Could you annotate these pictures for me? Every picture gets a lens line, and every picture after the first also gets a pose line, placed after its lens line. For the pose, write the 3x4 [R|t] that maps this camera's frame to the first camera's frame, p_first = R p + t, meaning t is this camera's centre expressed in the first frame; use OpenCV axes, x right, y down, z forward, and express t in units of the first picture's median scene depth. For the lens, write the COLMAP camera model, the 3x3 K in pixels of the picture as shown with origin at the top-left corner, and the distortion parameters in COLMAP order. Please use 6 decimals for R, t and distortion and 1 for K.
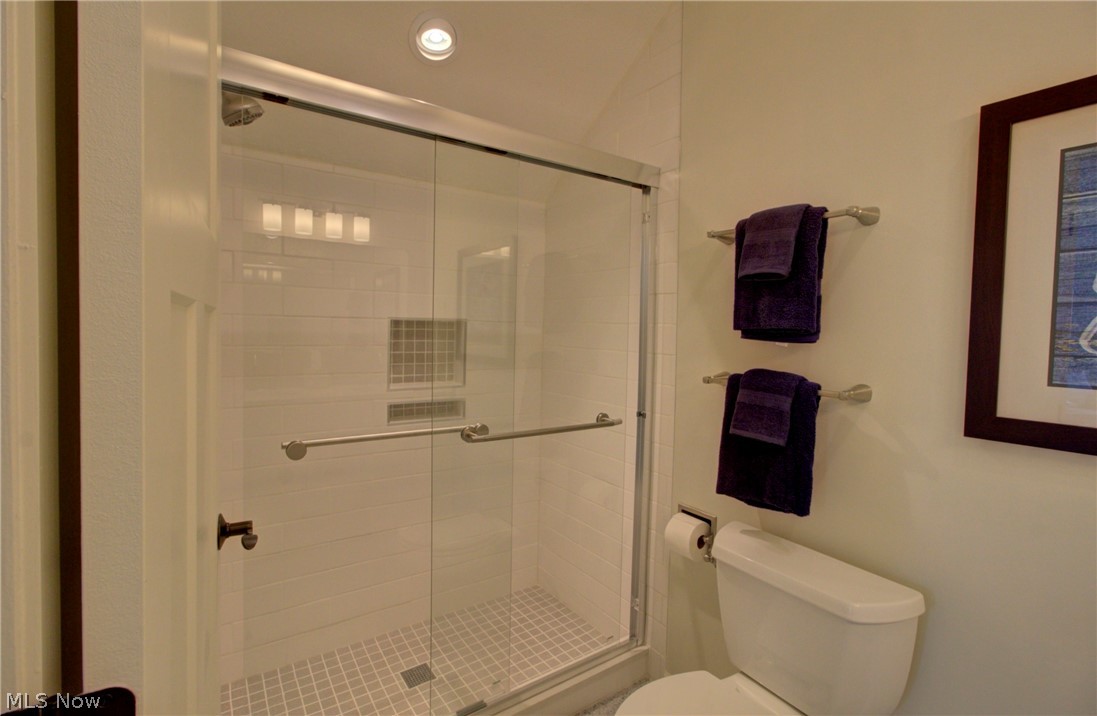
lens RADIAL K [[501.4, 0, 543.2], [0, 501.4, 349.2], [0, 0, 1]] dist [-0.020957, 0.015388]
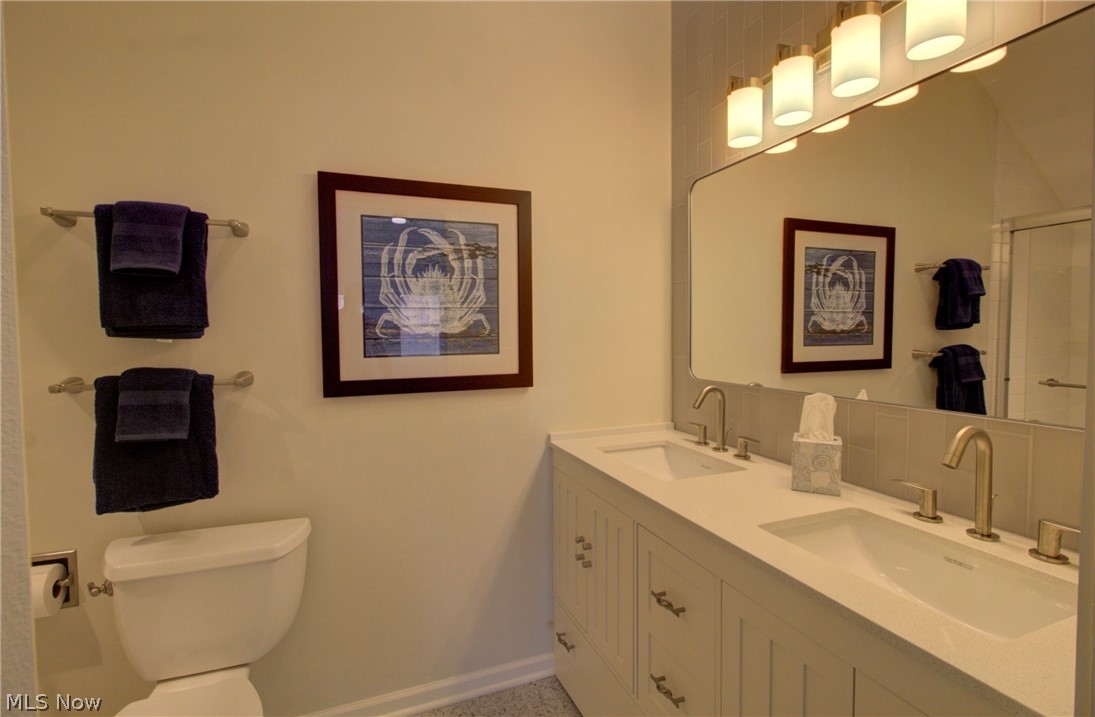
lens RADIAL K [[516.6, 0, 541.1], [0, 516.6, 355.0], [0, 0, 1]] dist [-0.002324, -0.000215]
pose [[0.230374, -0.066042, 0.970858, -0.376714], [0.052822, 0.997072, 0.055291, 0.000872], [-0.971667, 0.038545, 0.233188, 0.028185]]
